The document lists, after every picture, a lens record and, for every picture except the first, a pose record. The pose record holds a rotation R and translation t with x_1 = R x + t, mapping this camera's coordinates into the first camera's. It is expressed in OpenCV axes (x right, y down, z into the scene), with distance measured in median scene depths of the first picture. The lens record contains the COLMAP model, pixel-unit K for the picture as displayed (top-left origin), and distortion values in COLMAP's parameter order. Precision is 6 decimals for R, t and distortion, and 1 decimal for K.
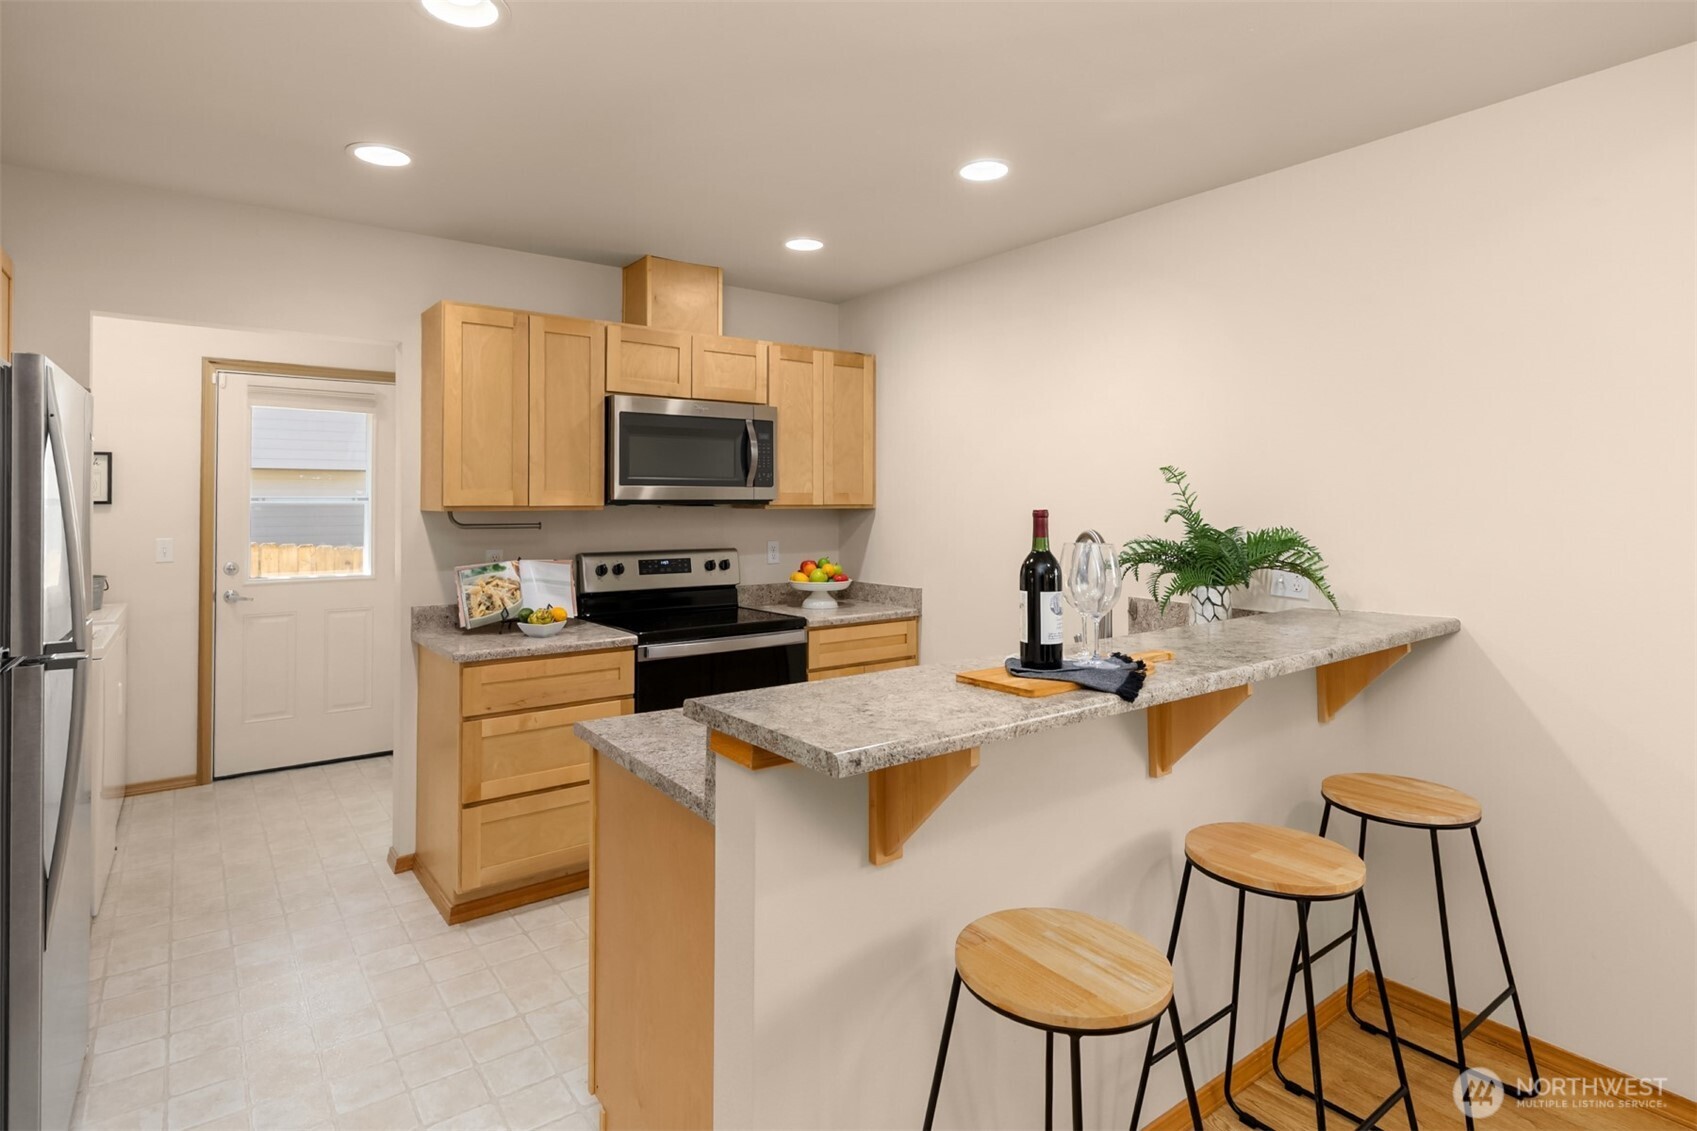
lens RADIAL K [[869.0, 0, 831.5], [0, 869.0, 489.4], [0, 0, 1]] dist [0.004448, -0.001687]
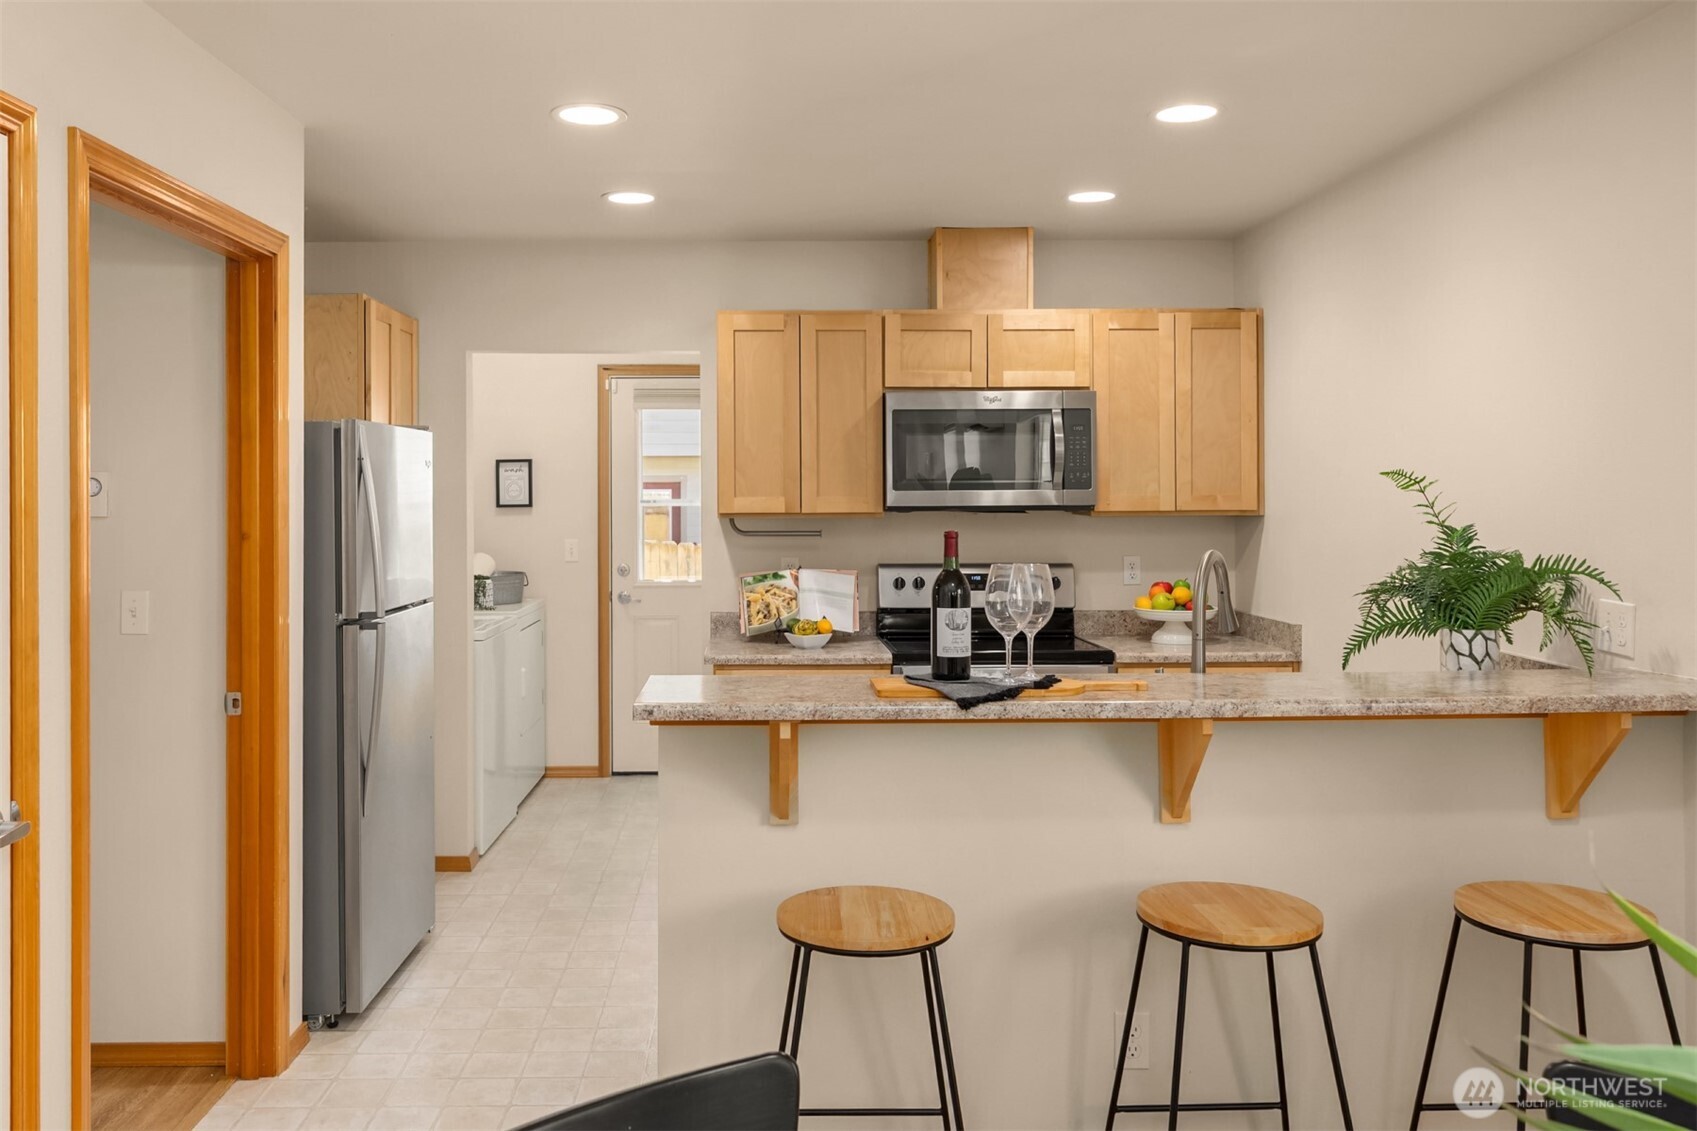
lens RADIAL K [[1330.8, 0, 788.4], [0, 1330.8, 474.7], [0, 0, 1]] dist [-0.004670, -0.002912]
pose [[0.815091, -0.010752, -0.579233, 0.466067], [0.012617, 0.999920, -0.000806, -0.021041], [0.579195, -0.006651, 0.815162, -0.198752]]
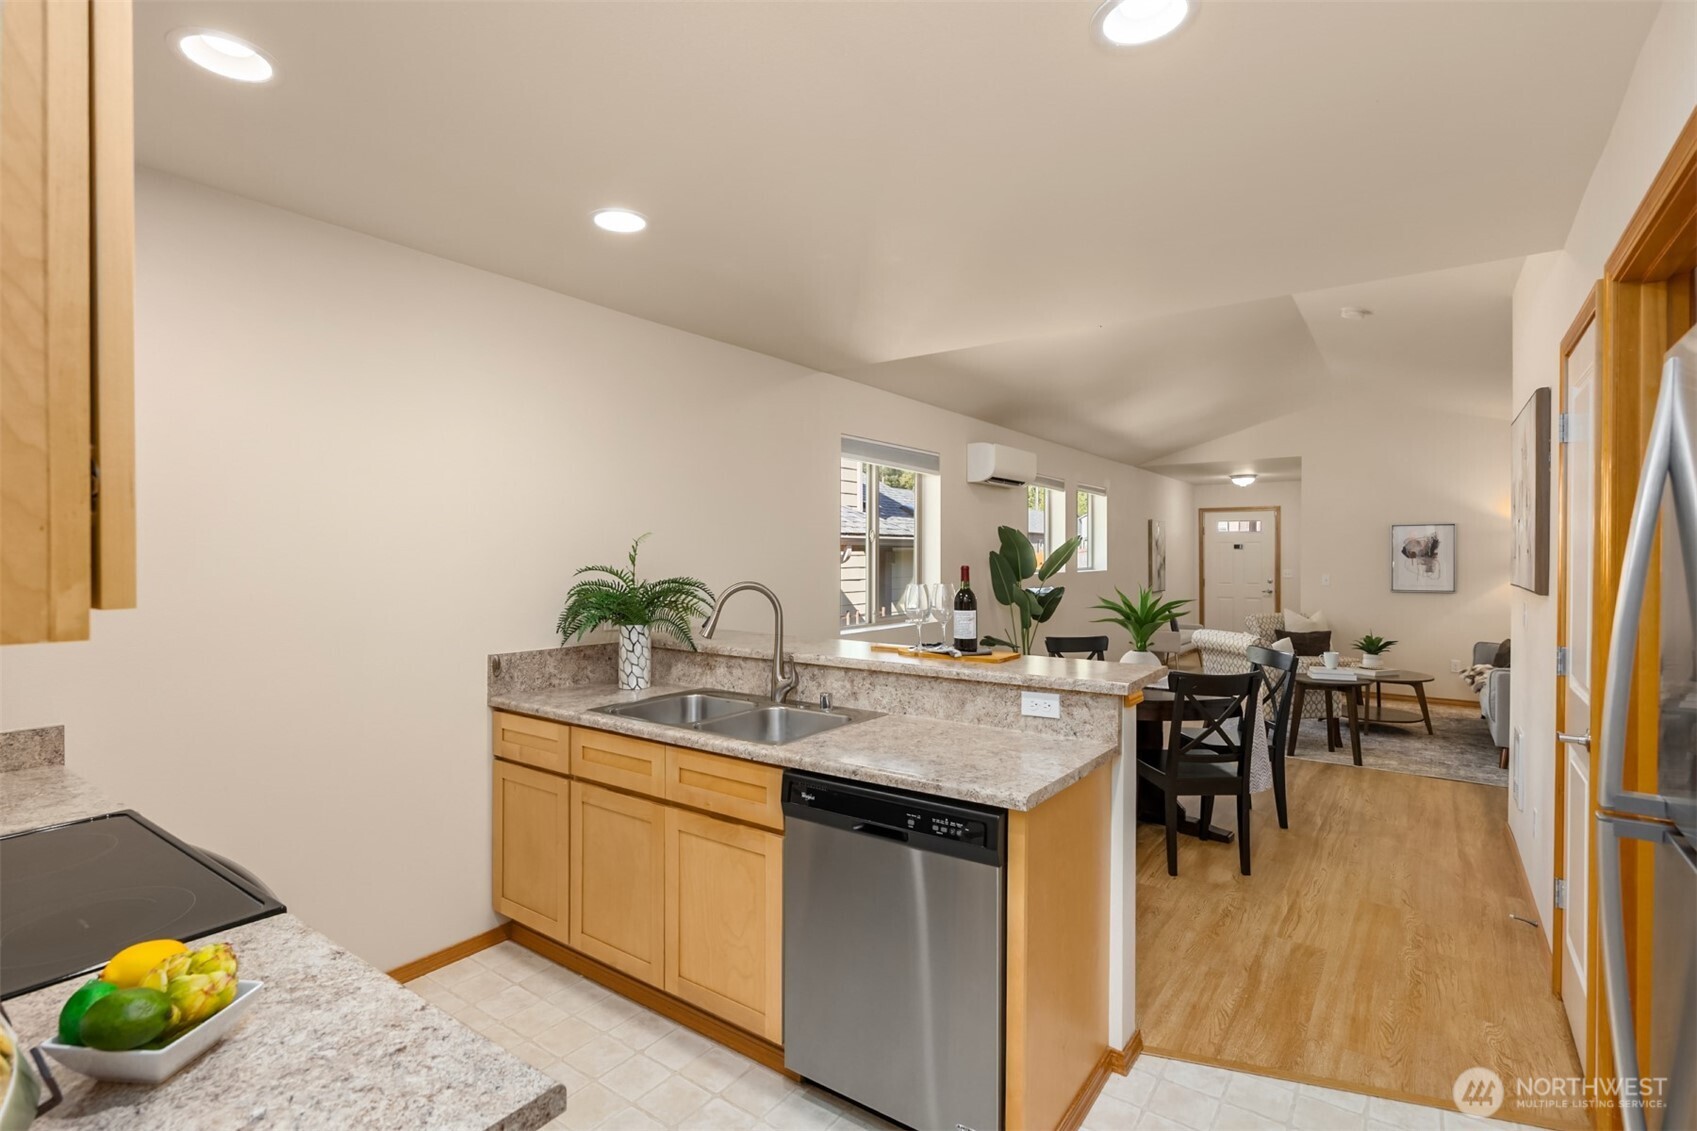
lens RADIAL K [[796.7, 0, 842.1], [0, 796.7, 558.6], [0, 0, 1]] dist [0.003214, 0.000291]
pose [[-0.297873, -0.006276, 0.954585, -0.584497], [-0.014991, 0.999886, 0.001896, 0.004261], [-0.954488, -0.013745, -0.297933, 0.796820]]
